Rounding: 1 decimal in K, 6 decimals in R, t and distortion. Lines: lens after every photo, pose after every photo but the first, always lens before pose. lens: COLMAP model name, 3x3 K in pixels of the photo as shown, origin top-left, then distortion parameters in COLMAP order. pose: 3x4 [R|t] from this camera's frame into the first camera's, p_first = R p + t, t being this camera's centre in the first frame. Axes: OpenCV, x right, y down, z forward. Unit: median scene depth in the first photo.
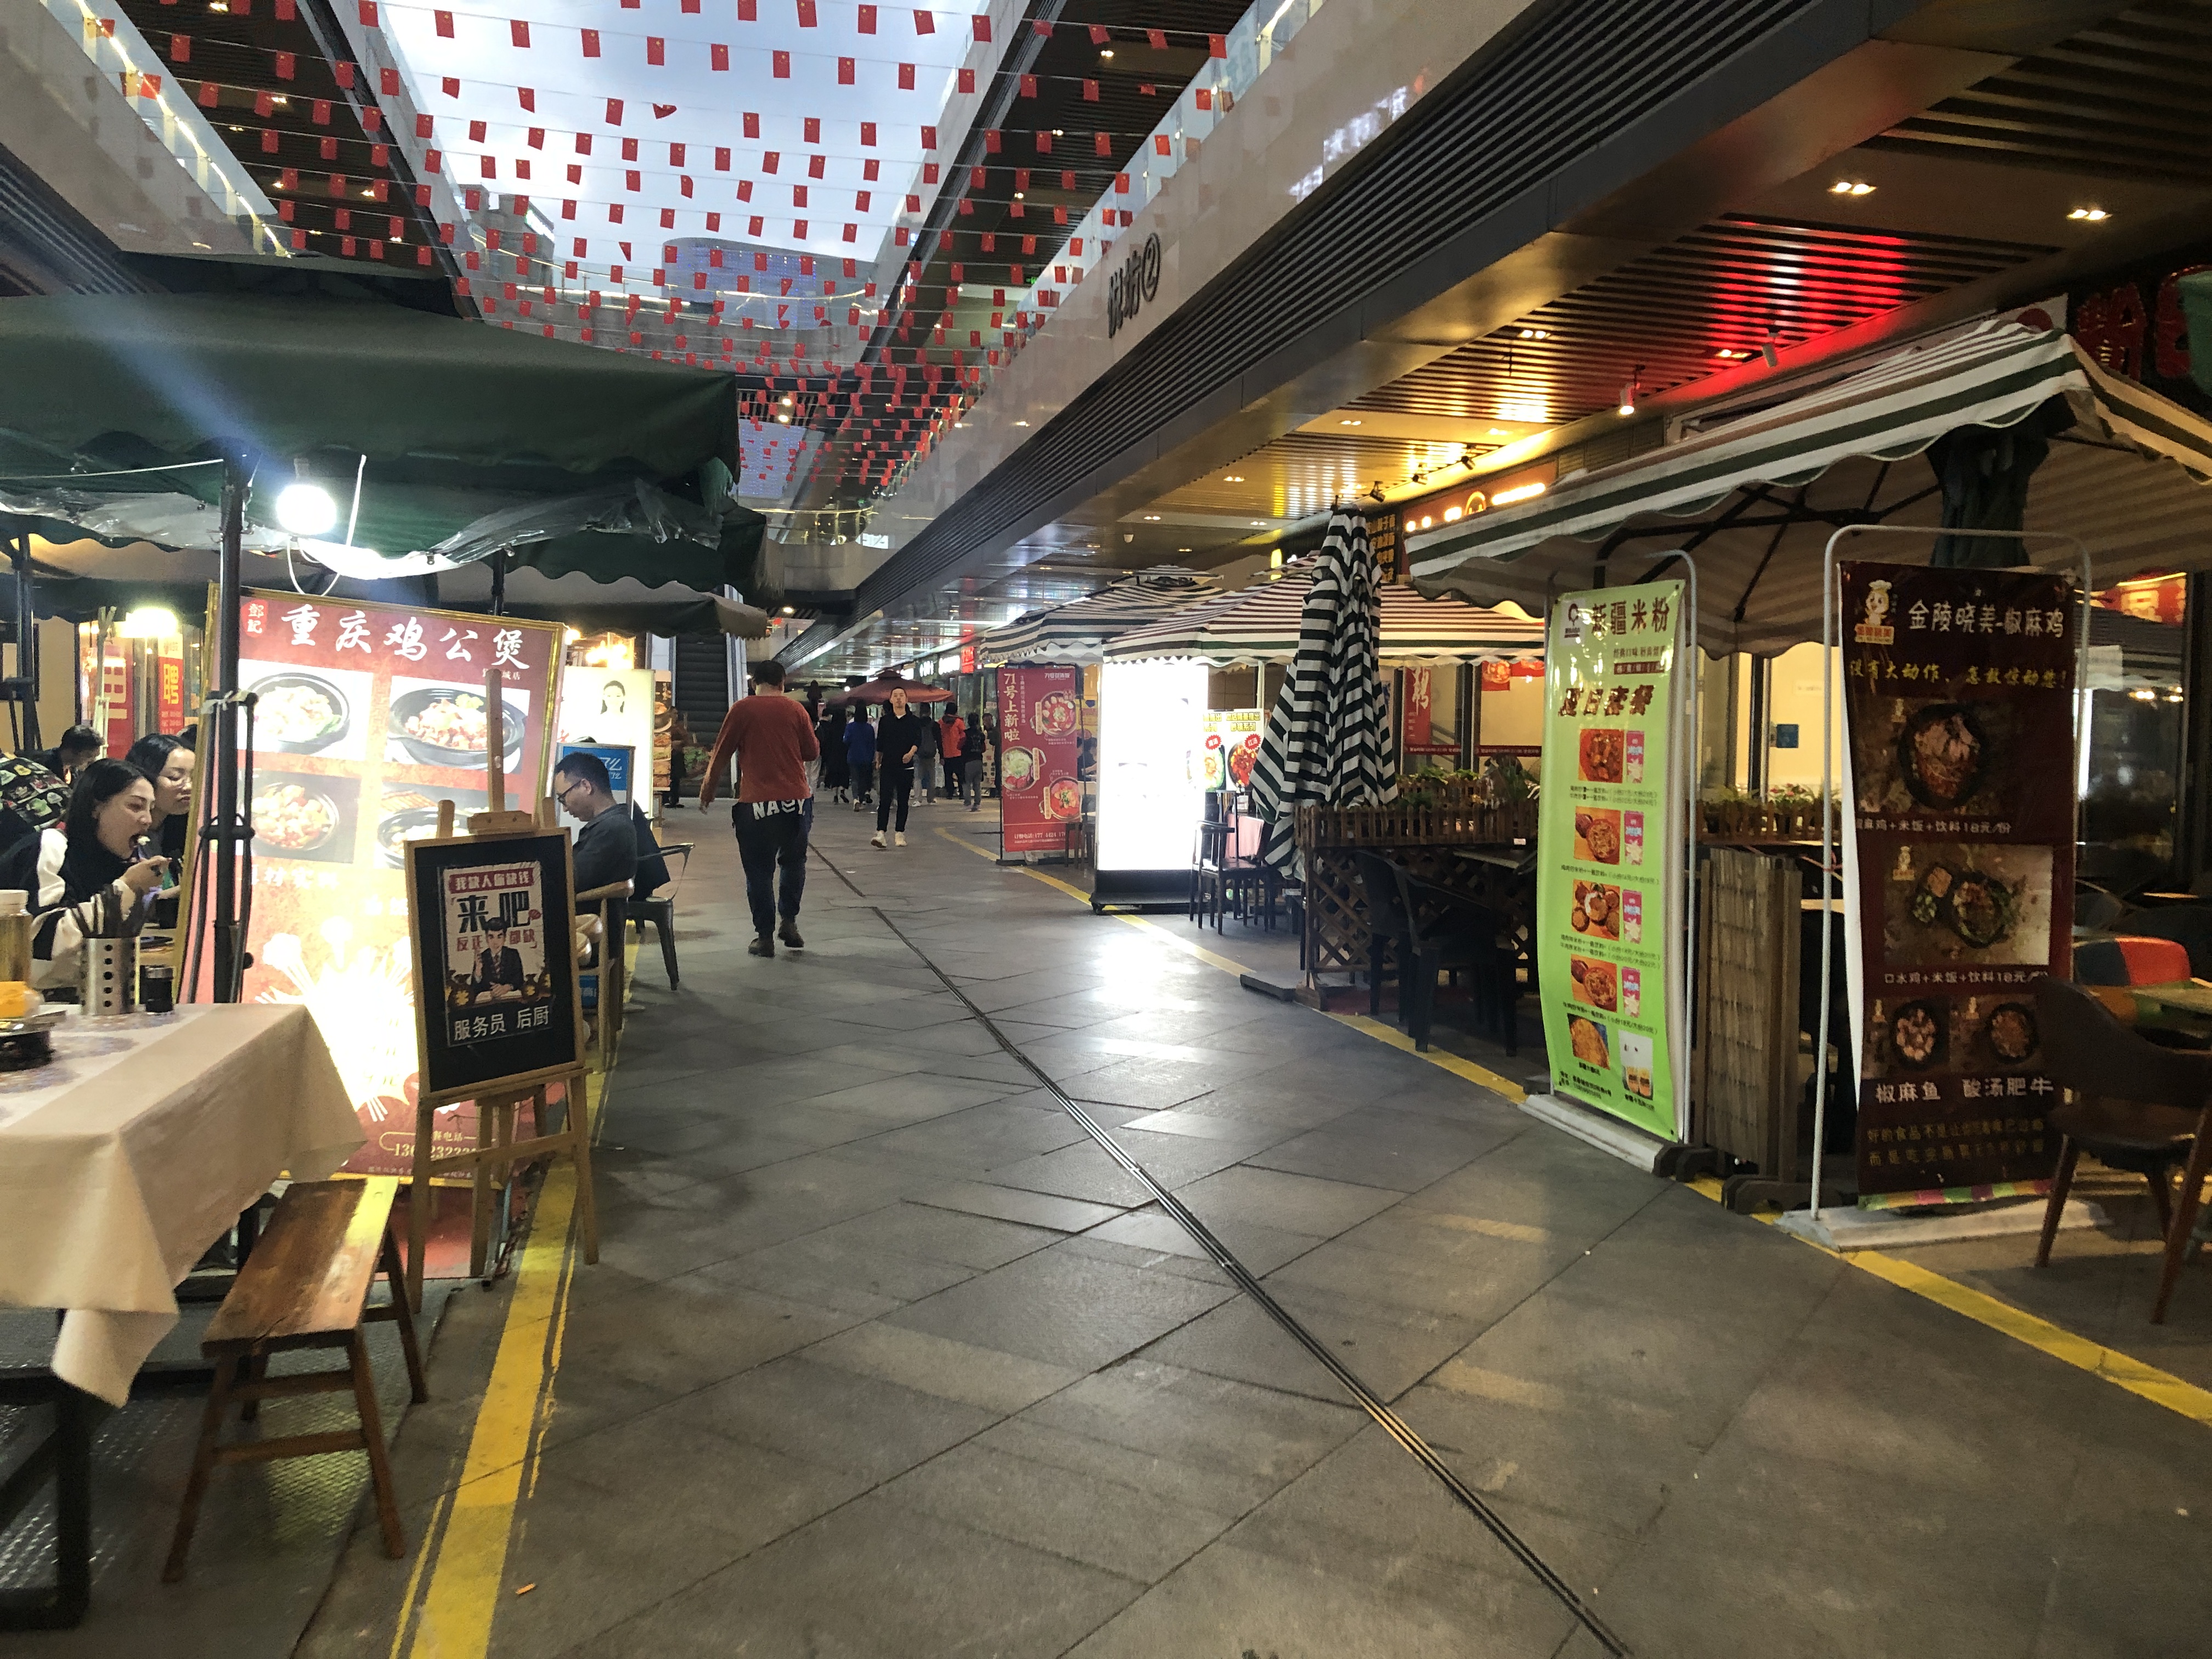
lens RADIAL K [[1784.5, 0, 1119.6], [0, 1784.5, 837.6], [0, 0, 1]] dist [0.053716, -0.047066]
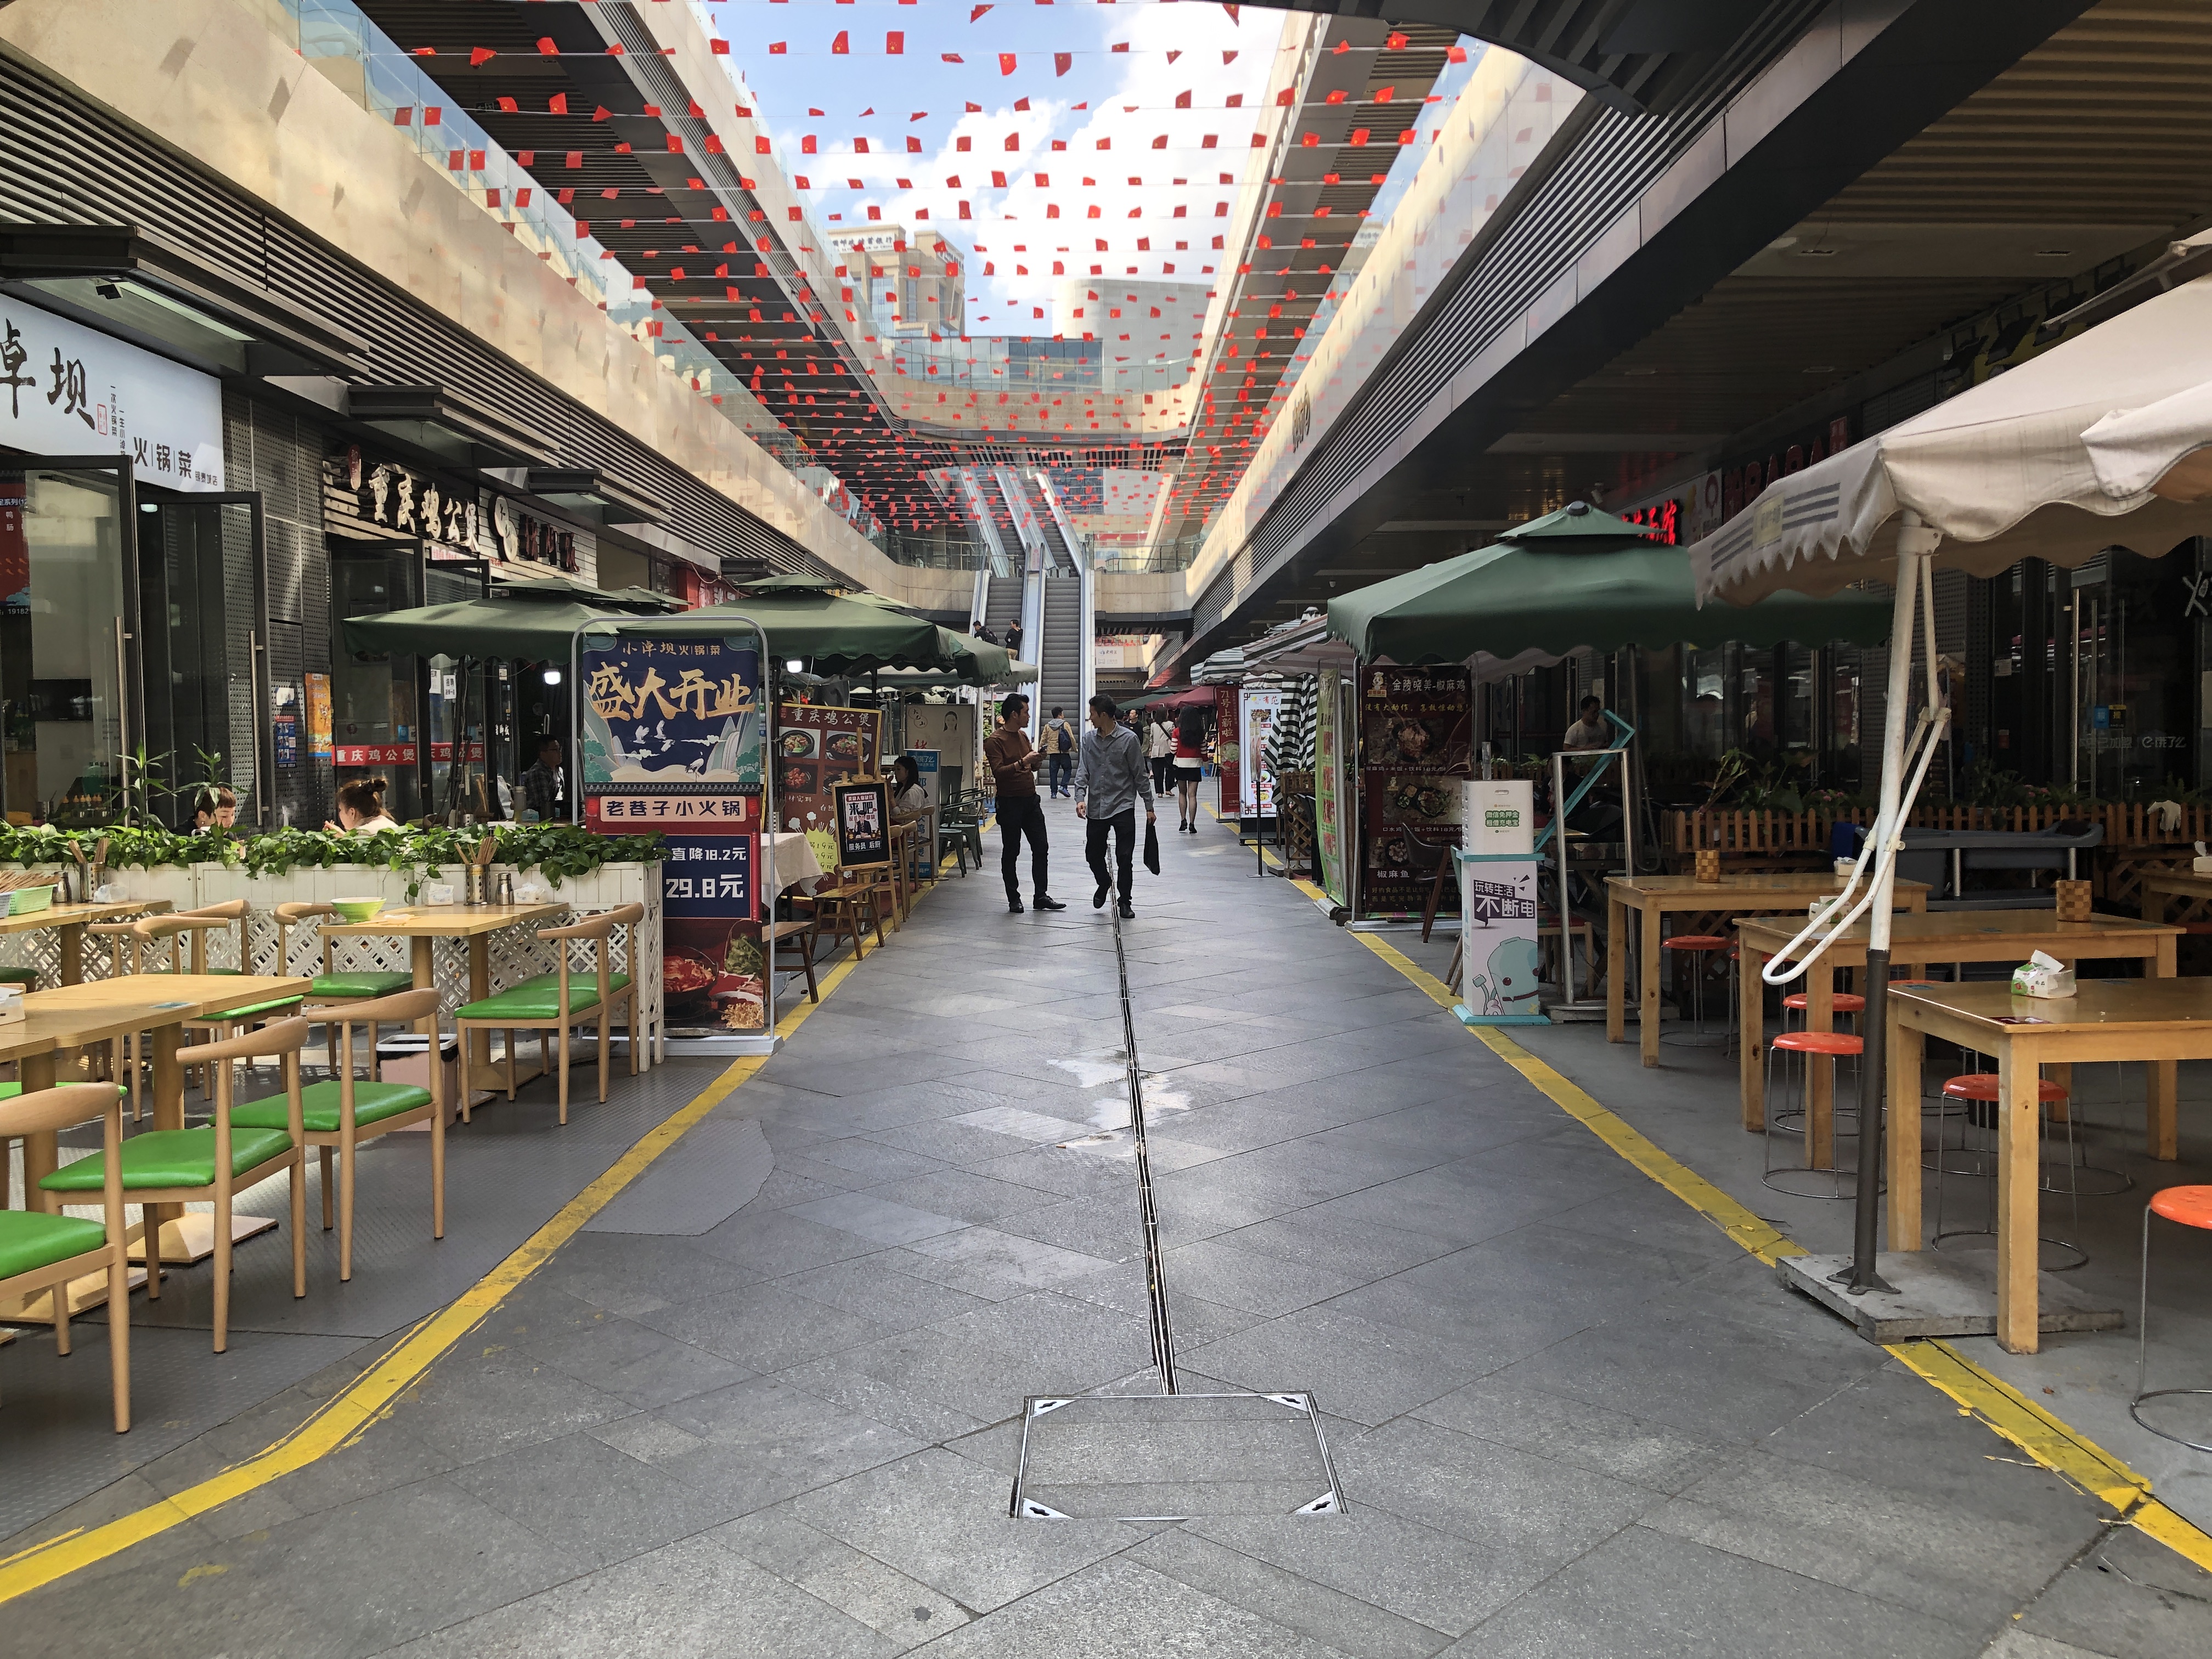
lens RADIAL K [[1784.5, 0, 1099.7], [0, 1784.5, 826.6], [0, 0, 1]] dist [0.053716, -0.047066]
pose [[0.972964, -0.017178, -0.230317, 0.703420], [0.016950, 0.999852, -0.002970, 0.085990], [0.230334, -0.001014, 0.973111, -1.753965]]
